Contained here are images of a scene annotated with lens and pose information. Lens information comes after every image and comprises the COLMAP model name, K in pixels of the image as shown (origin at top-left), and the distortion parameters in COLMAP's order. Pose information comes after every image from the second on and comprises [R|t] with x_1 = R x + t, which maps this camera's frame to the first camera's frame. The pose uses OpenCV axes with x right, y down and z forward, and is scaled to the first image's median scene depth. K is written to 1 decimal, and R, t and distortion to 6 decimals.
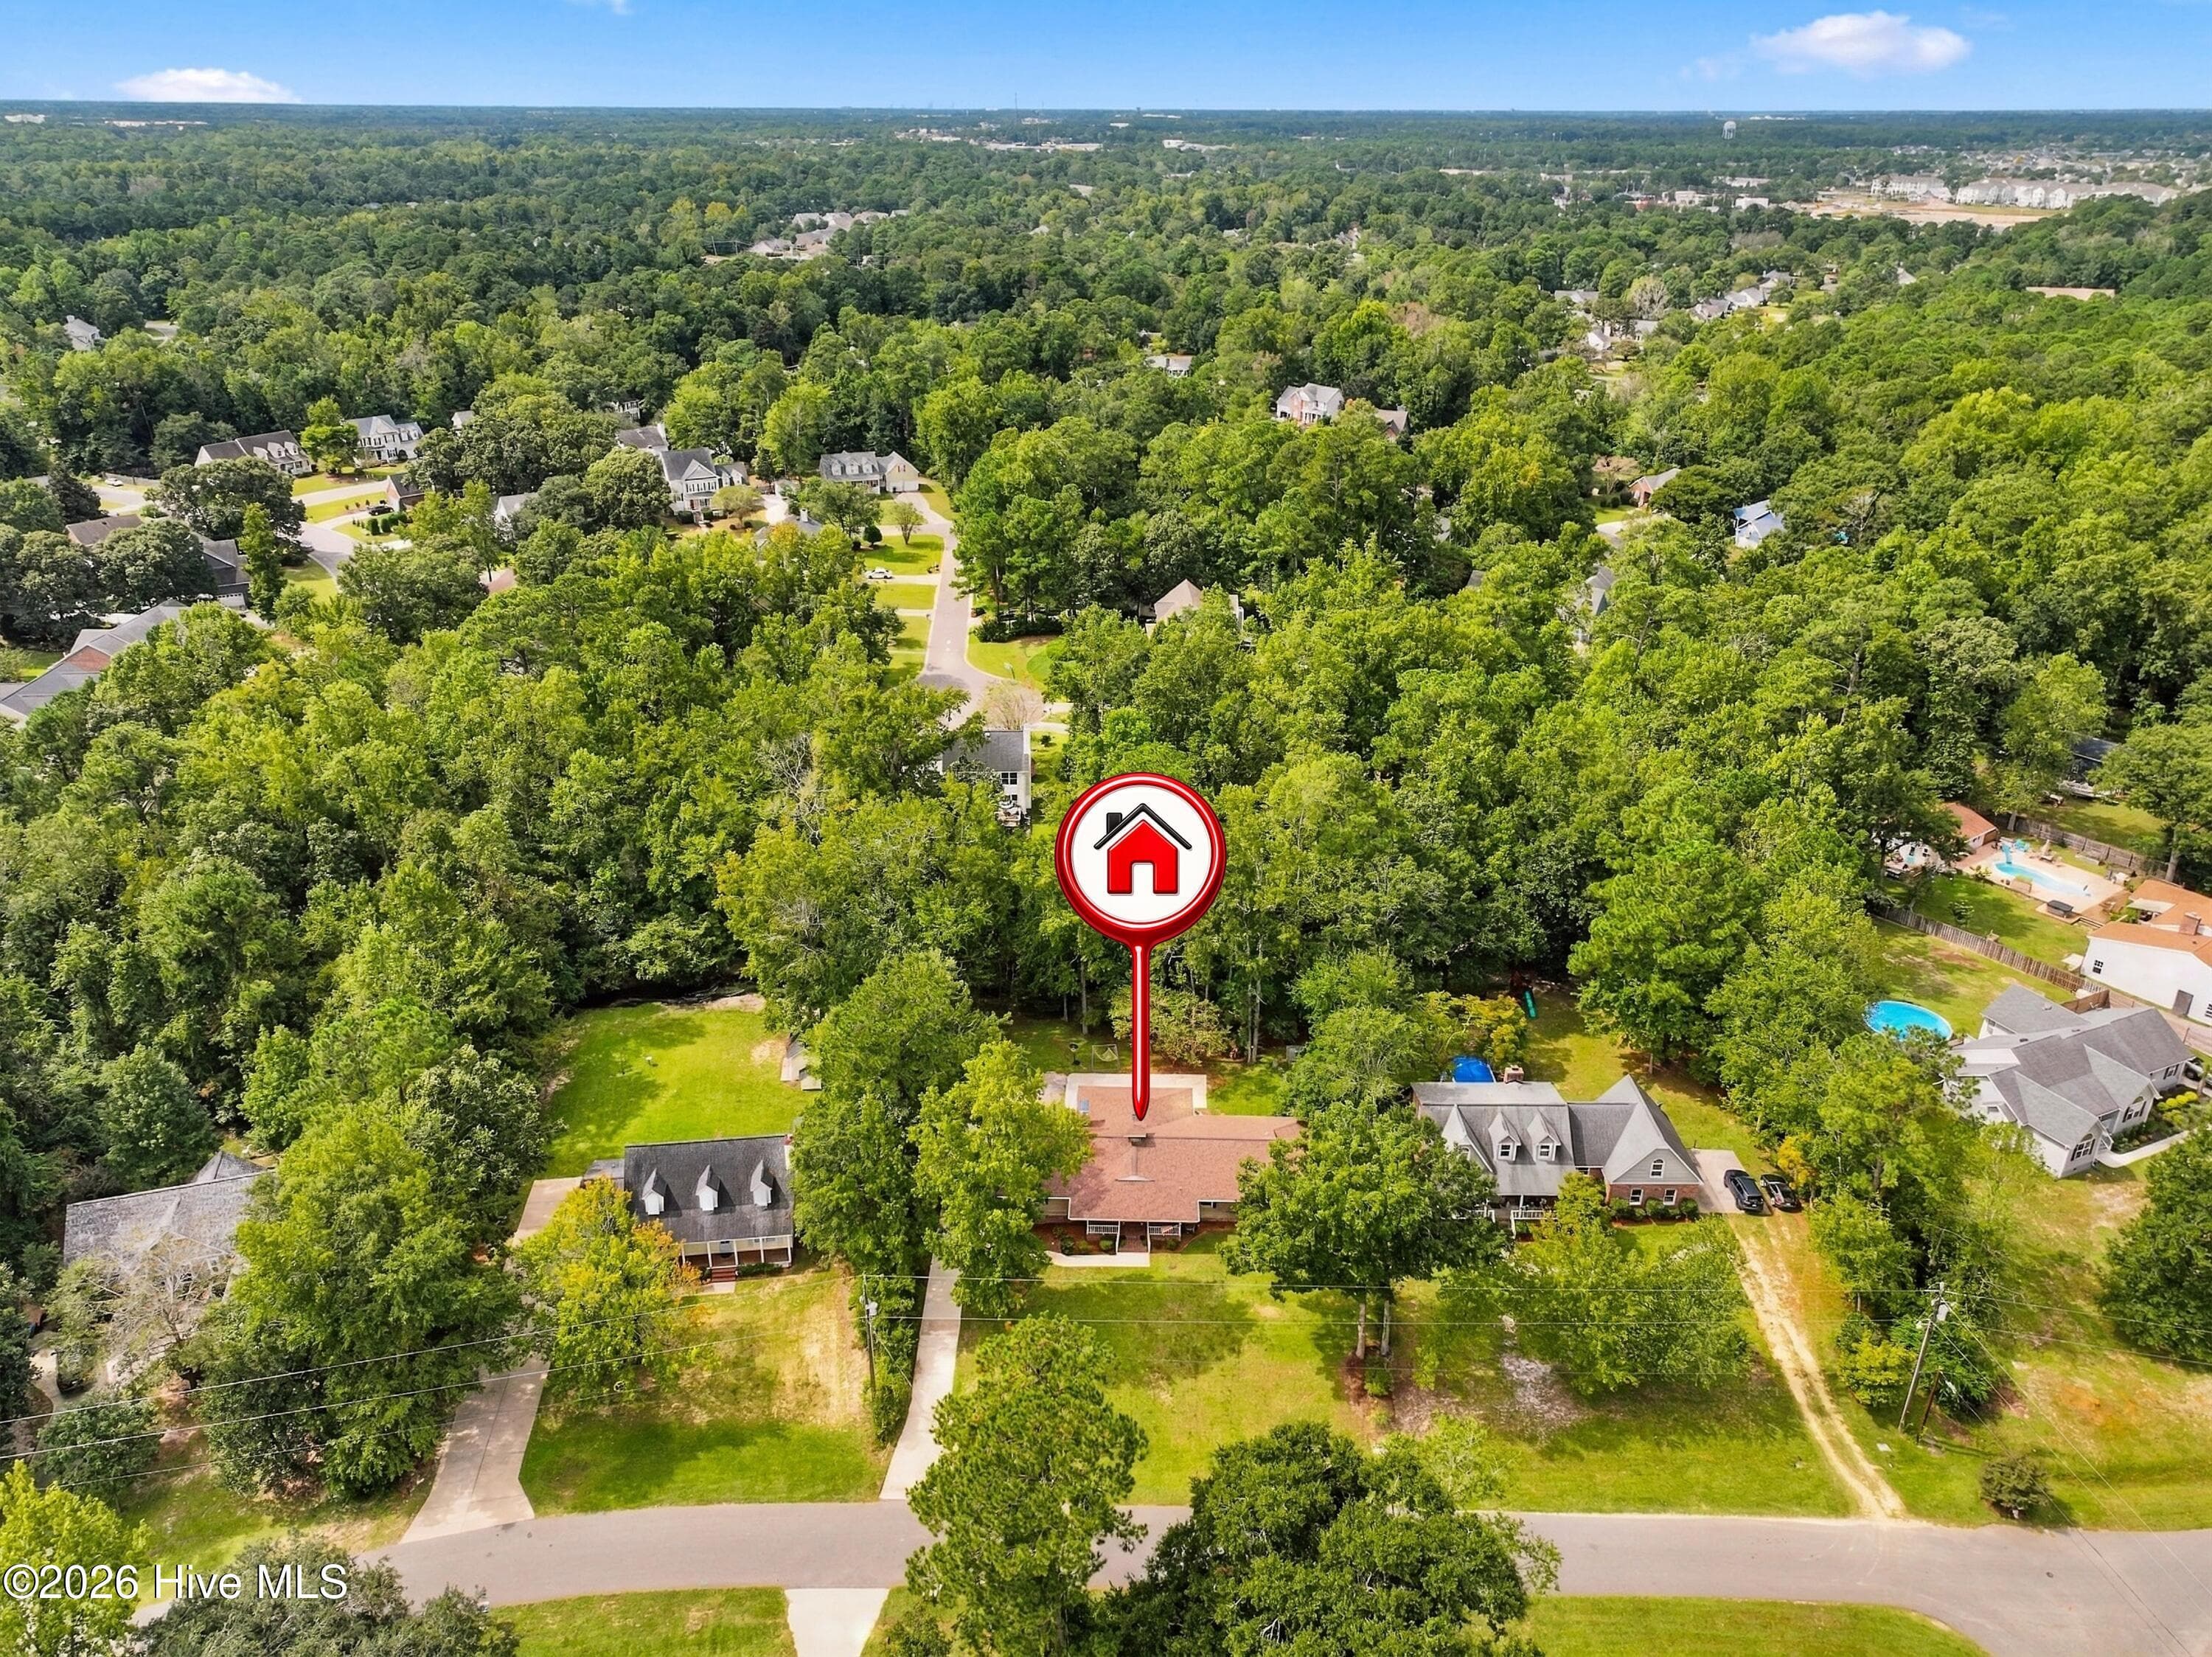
lens RADIAL K [[1553.2, 0, 1107.8], [0, 1553.2, 832.4], [0, 0, 1]] dist [-0.006924, 0.024090]
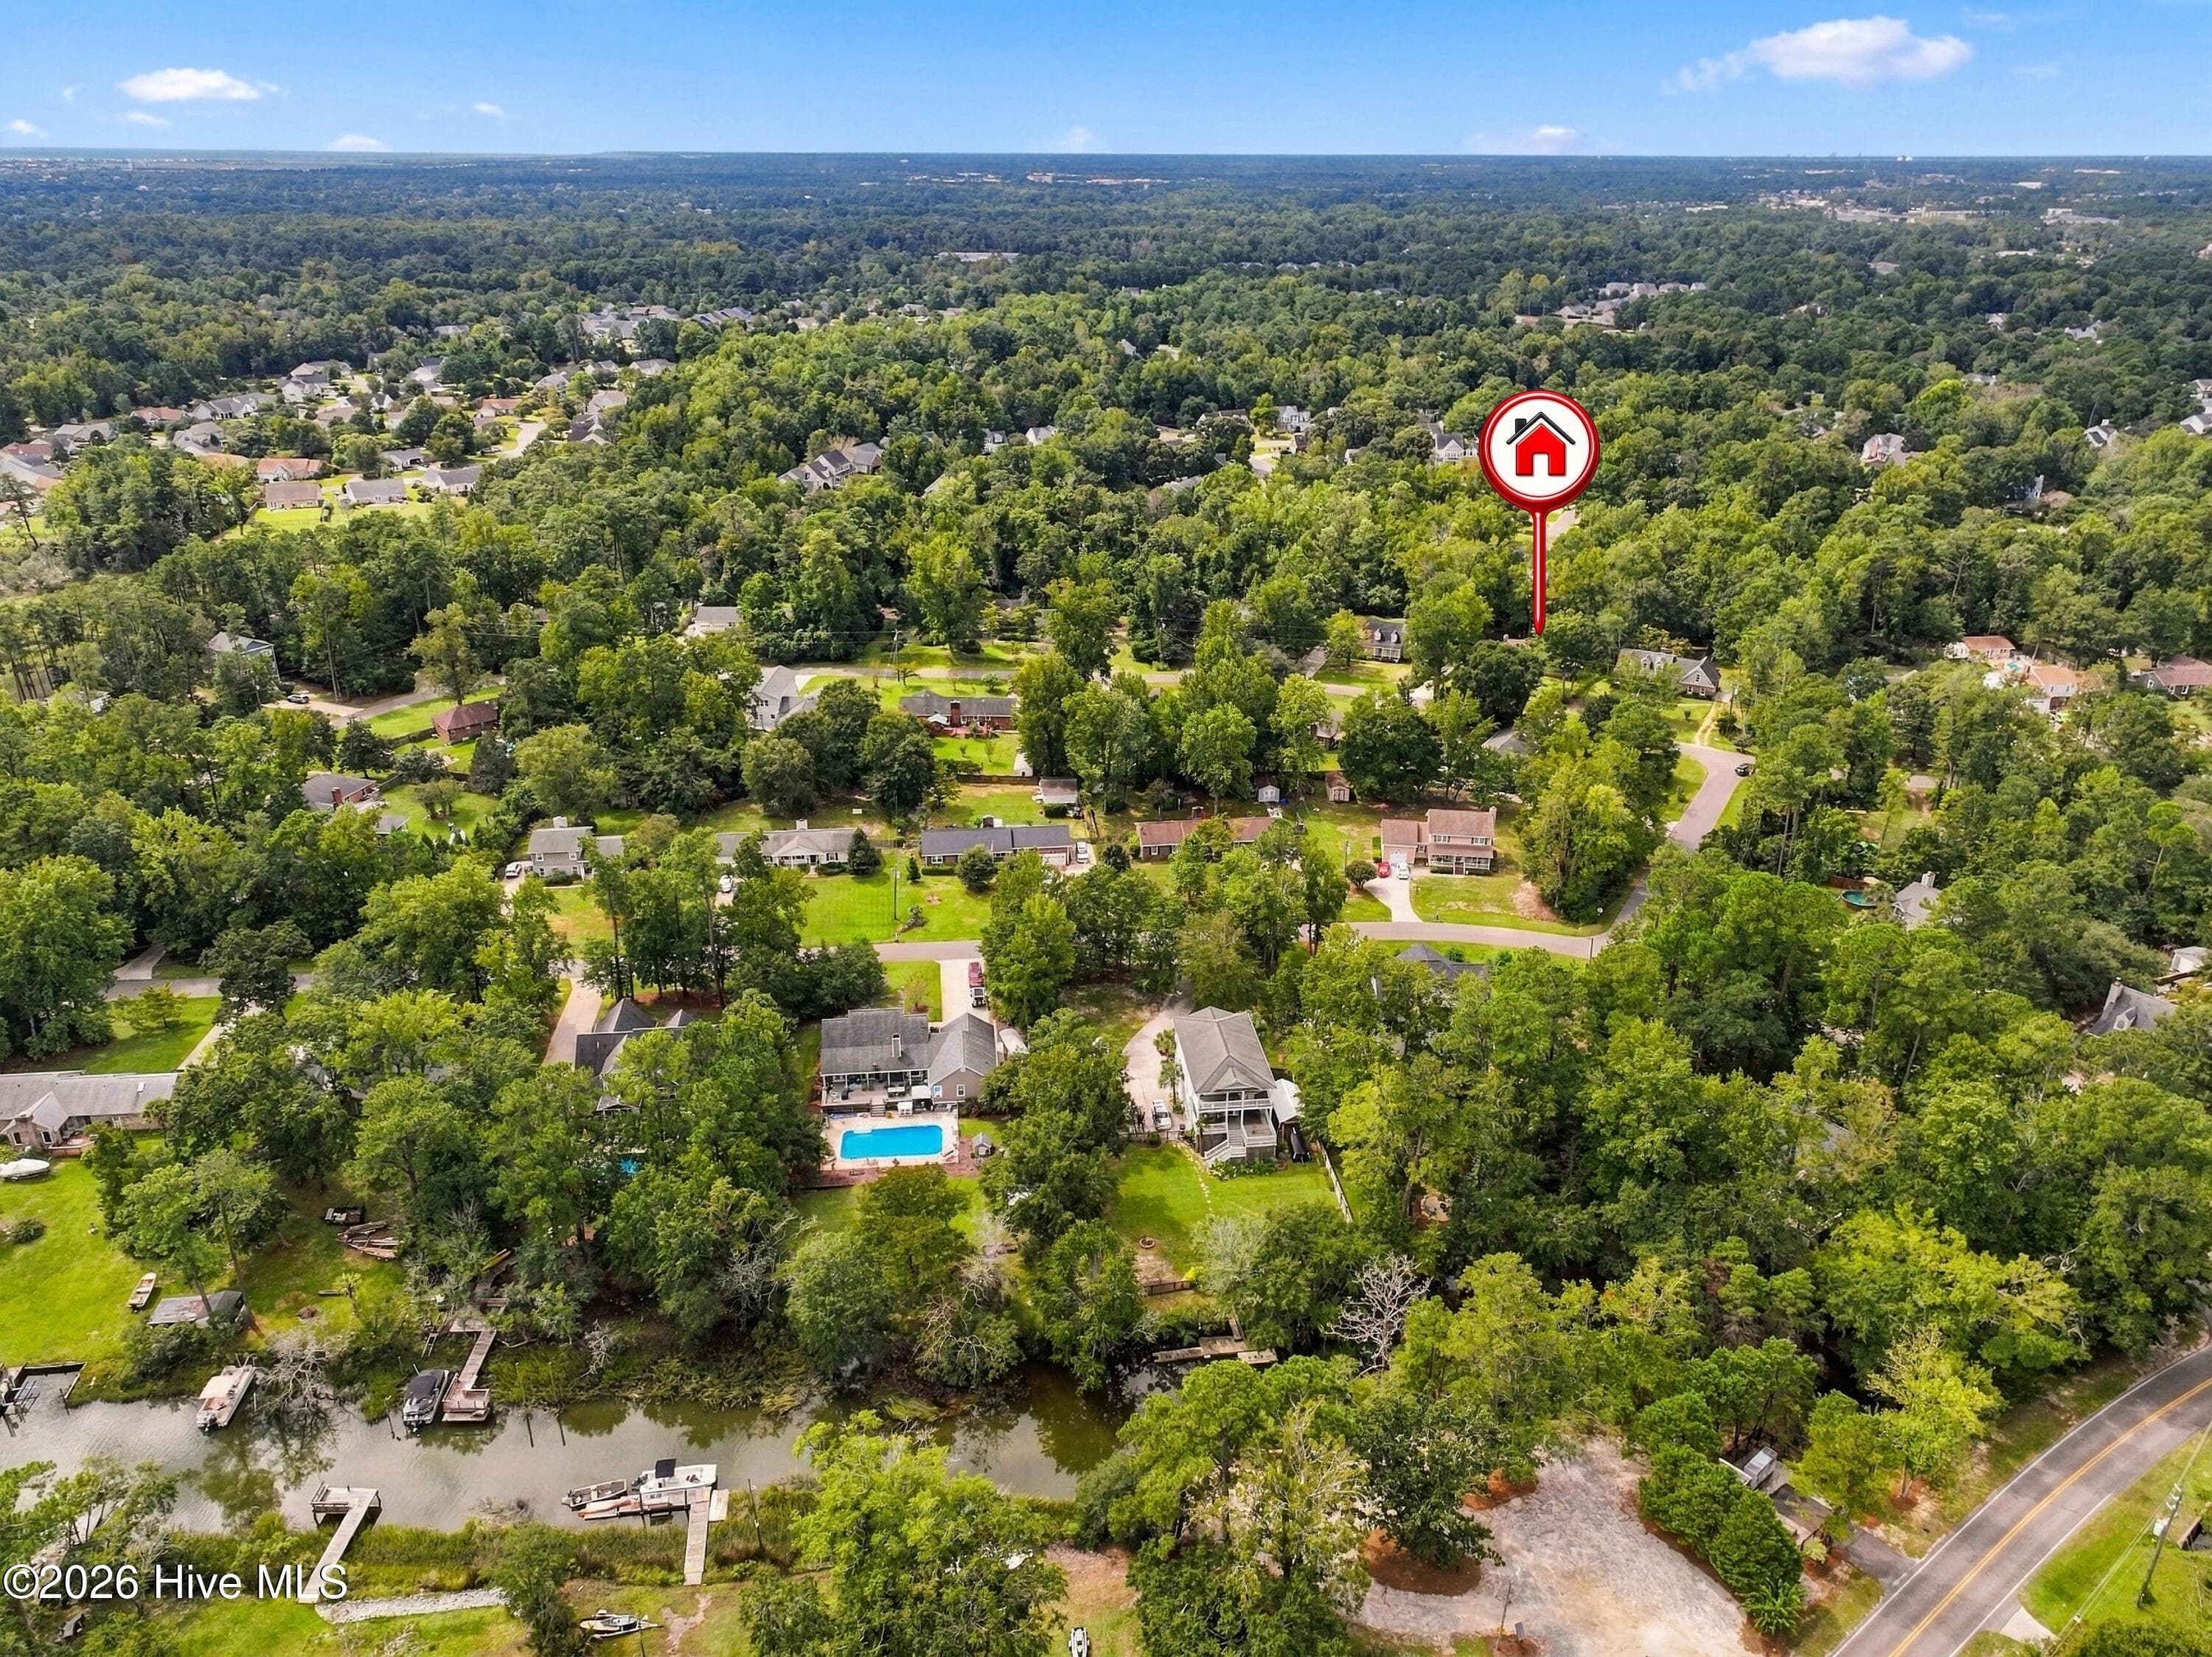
lens RADIAL K [[1553.2, 0, 1101.9], [0, 1553.2, 833.3], [0, 0, 1]] dist [-0.006924, 0.024090]
pose [[0.870966, 0.197940, -0.449709, 0.625716], [-0.208949, 0.977591, 0.025610, 0.549464], [0.444701, 0.071661, 0.892808, -1.696063]]
